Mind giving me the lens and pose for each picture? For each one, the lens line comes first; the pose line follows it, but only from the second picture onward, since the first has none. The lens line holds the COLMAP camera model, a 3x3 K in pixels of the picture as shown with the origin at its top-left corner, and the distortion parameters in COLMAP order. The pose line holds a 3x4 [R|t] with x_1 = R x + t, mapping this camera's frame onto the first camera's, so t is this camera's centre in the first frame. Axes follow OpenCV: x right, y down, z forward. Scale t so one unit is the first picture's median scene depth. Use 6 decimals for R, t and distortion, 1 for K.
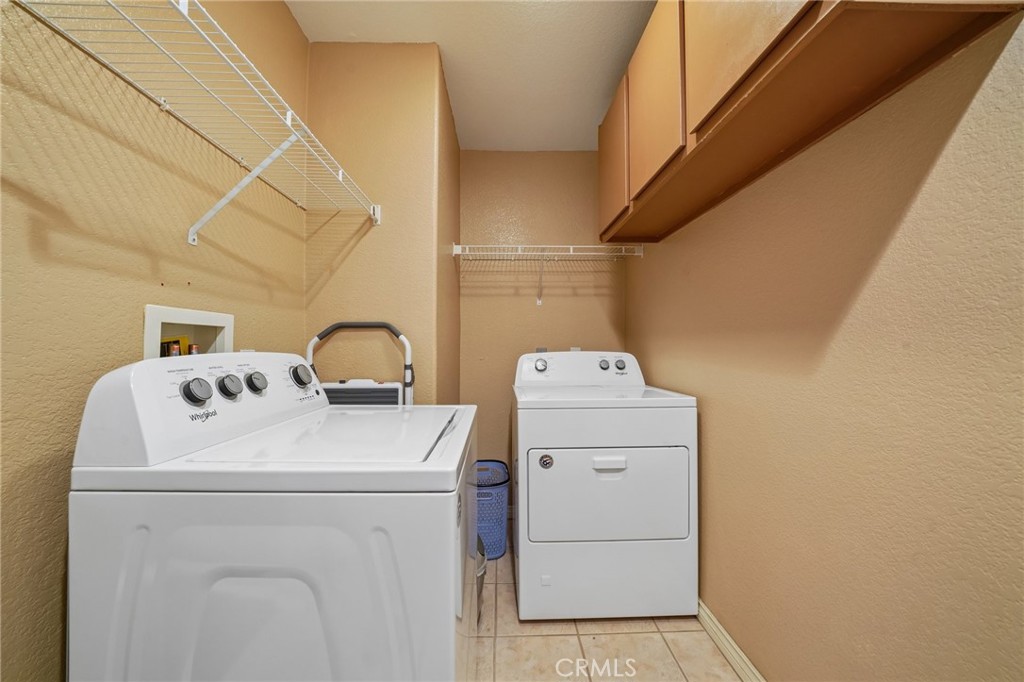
lens RADIAL K [[375.4, 0, 512.9], [0, 375.4, 345.1], [0, 0, 1]] dist [-0.012915, 0.000072]
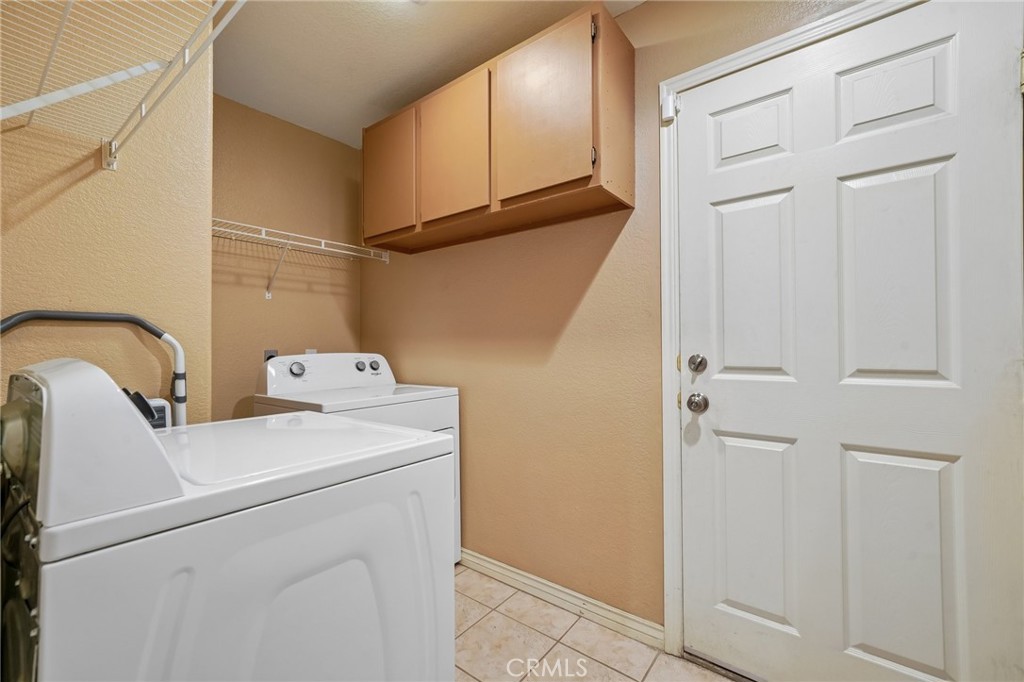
lens RADIAL K [[460.4, 0, 510.5], [0, 460.4, 351.1], [0, 0, 1]] dist [0.000566, -0.000177]
pose [[0.608742, -0.009393, 0.793312, -0.494266], [0.001017, 0.999938, 0.011060, -0.000625], [-0.793367, -0.005926, 0.608714, -0.069386]]
